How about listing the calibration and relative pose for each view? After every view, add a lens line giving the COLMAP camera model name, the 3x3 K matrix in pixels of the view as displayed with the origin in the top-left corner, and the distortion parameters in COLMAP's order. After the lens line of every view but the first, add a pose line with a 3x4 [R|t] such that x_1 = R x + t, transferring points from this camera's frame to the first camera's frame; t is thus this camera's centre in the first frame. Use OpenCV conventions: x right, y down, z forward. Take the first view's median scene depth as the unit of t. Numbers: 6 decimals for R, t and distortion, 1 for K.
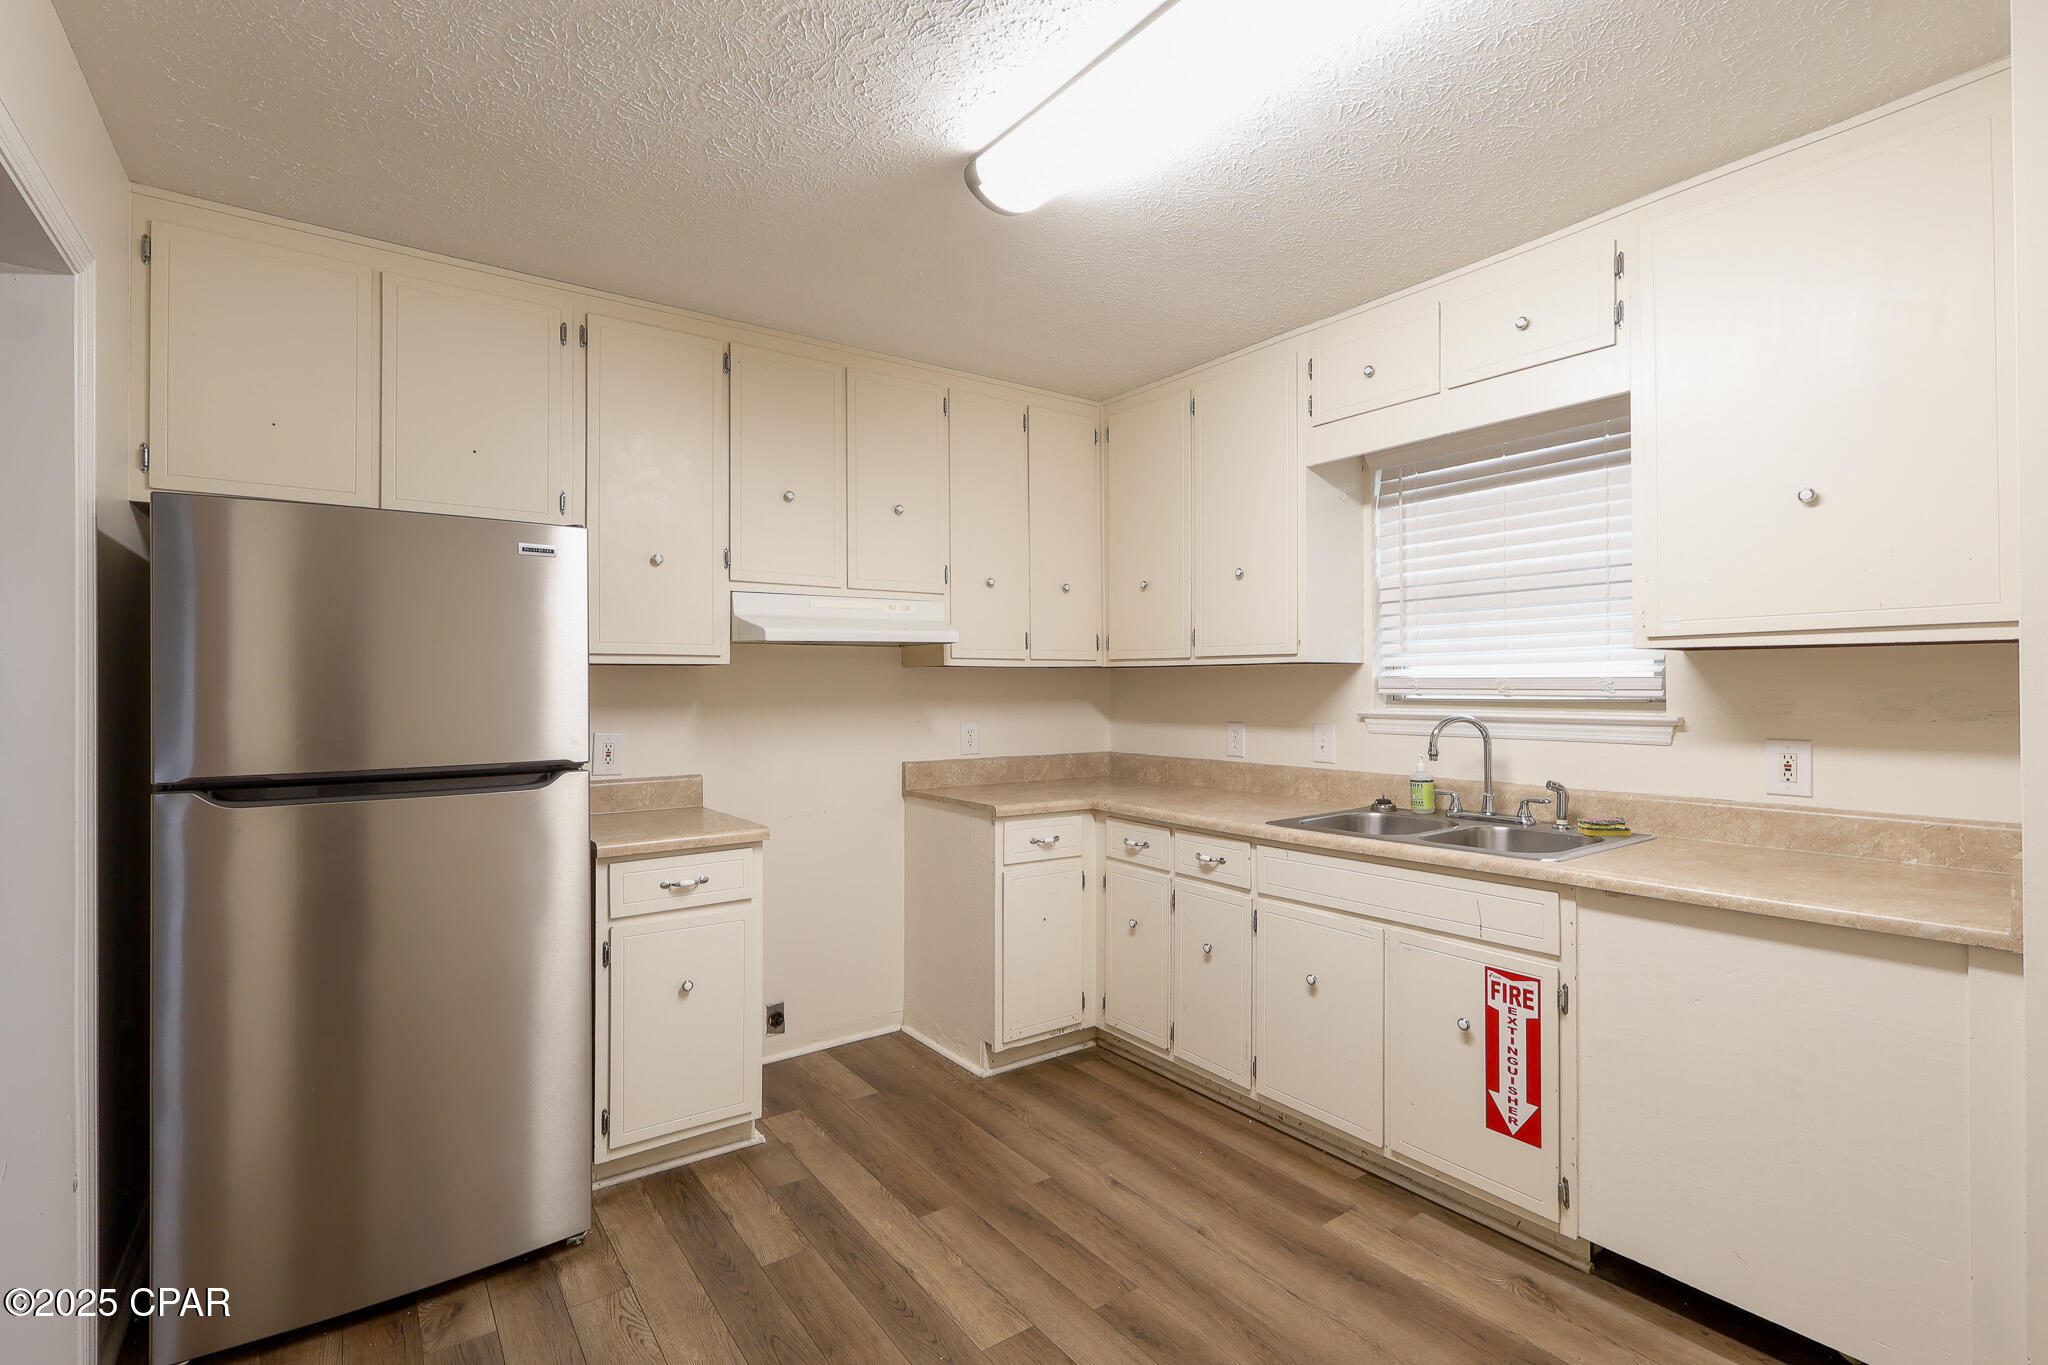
lens RADIAL K [[951.1, 0, 1026.7], [0, 951.1, 686.2], [0, 0, 1]] dist [0.015593, 0.000277]
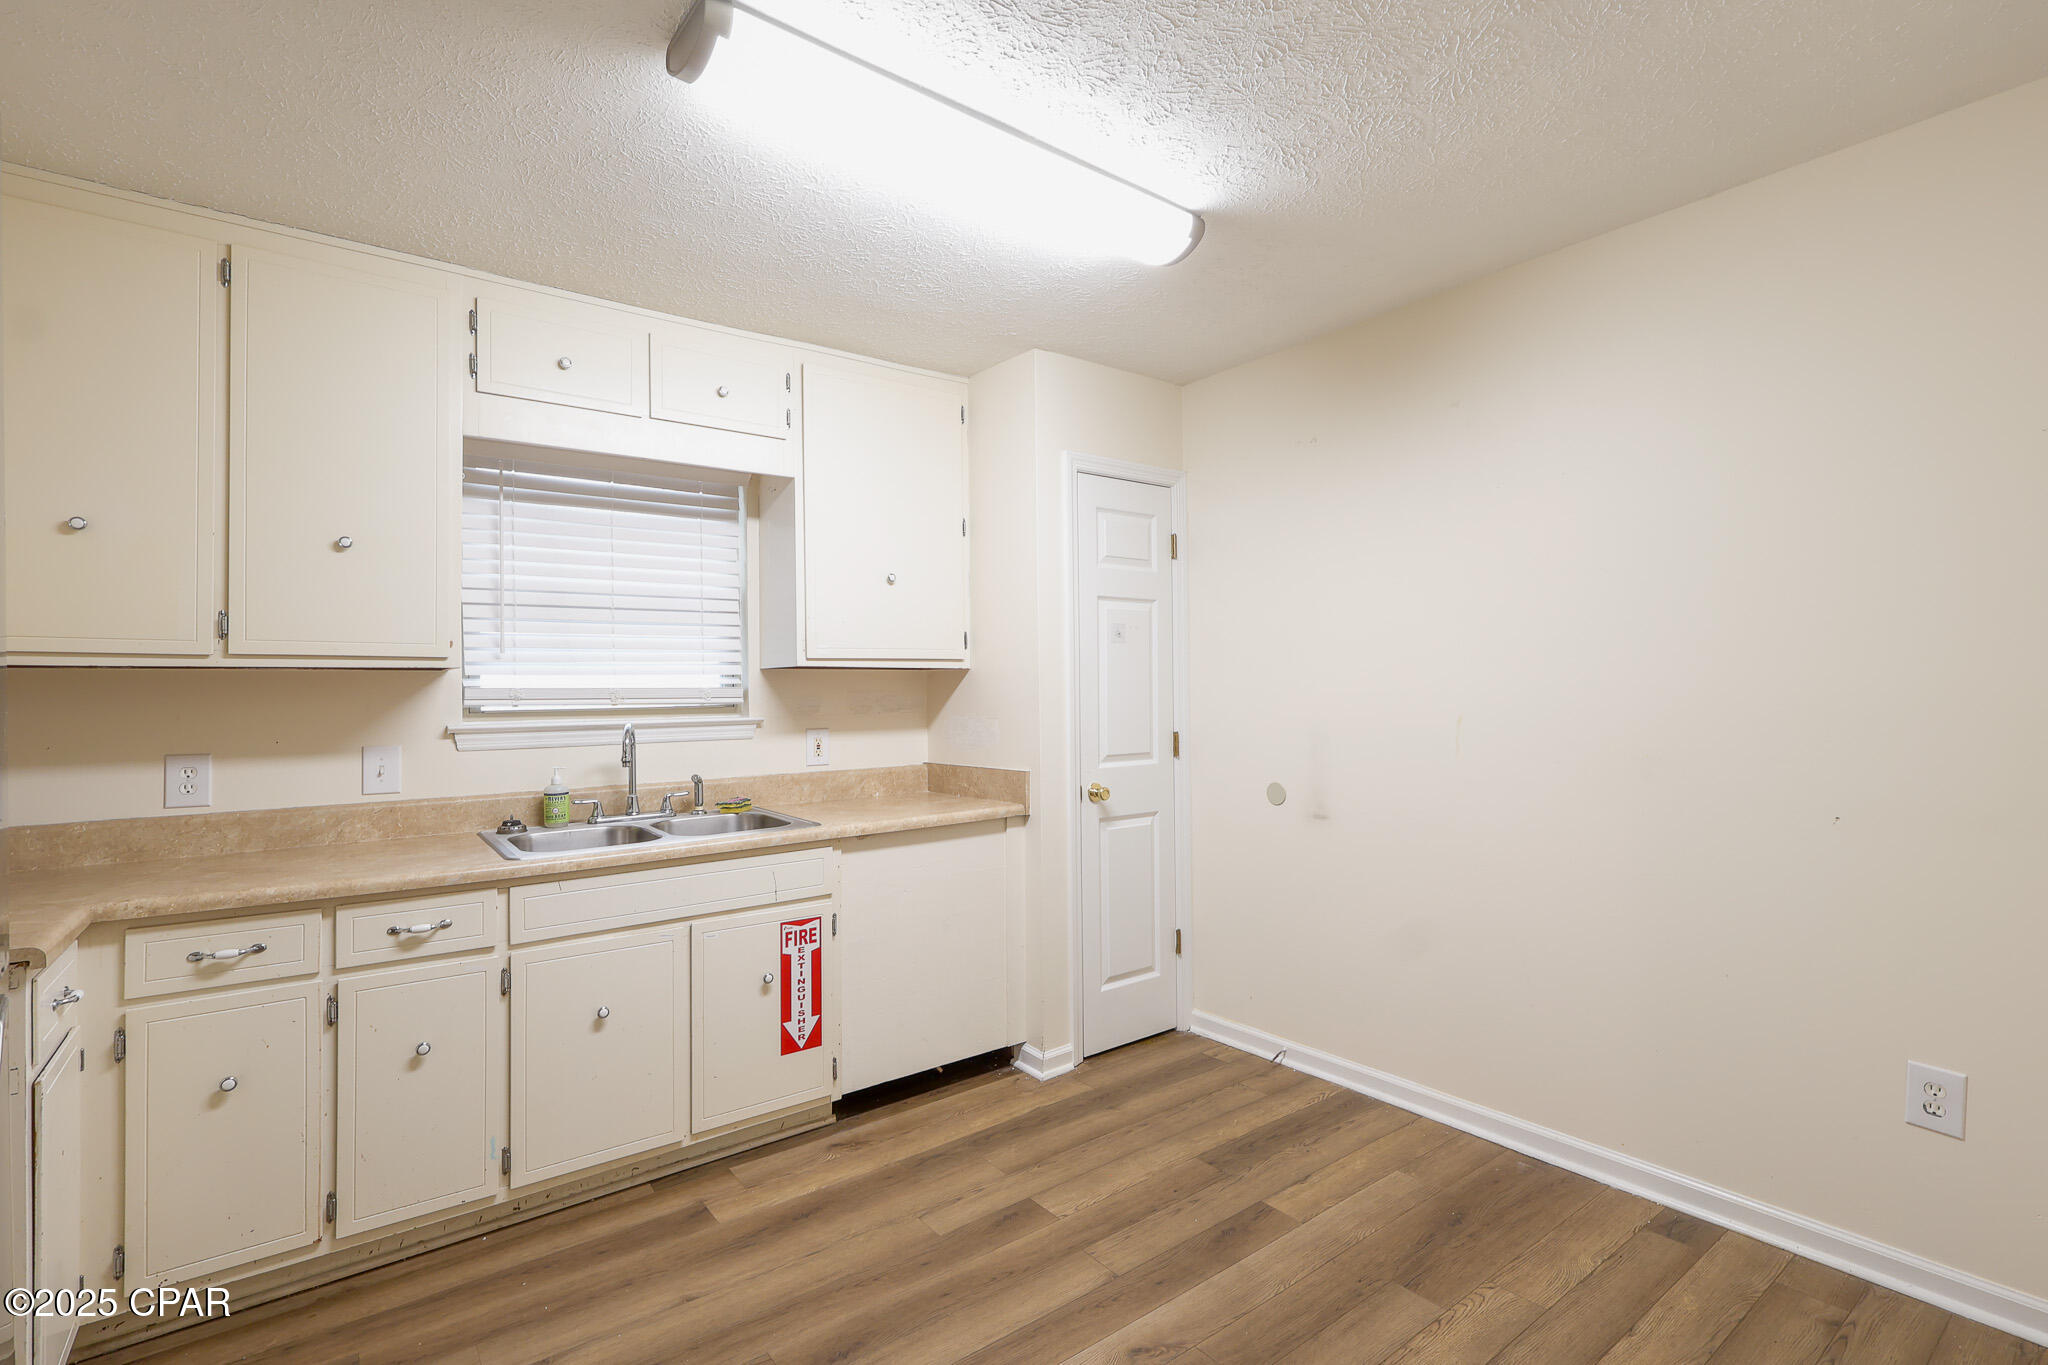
lens RADIAL K [[951.1, 0, 1026.7], [0, 951.1, 686.2], [0, 0, 1]] dist [0.015593, 0.000277]
pose [[-0.014054, 0.011117, 0.999839, -0.662464], [0.013747, 0.999846, -0.010924, 0.008219], [-0.999807, 0.013591, -0.014205, 0.625197]]
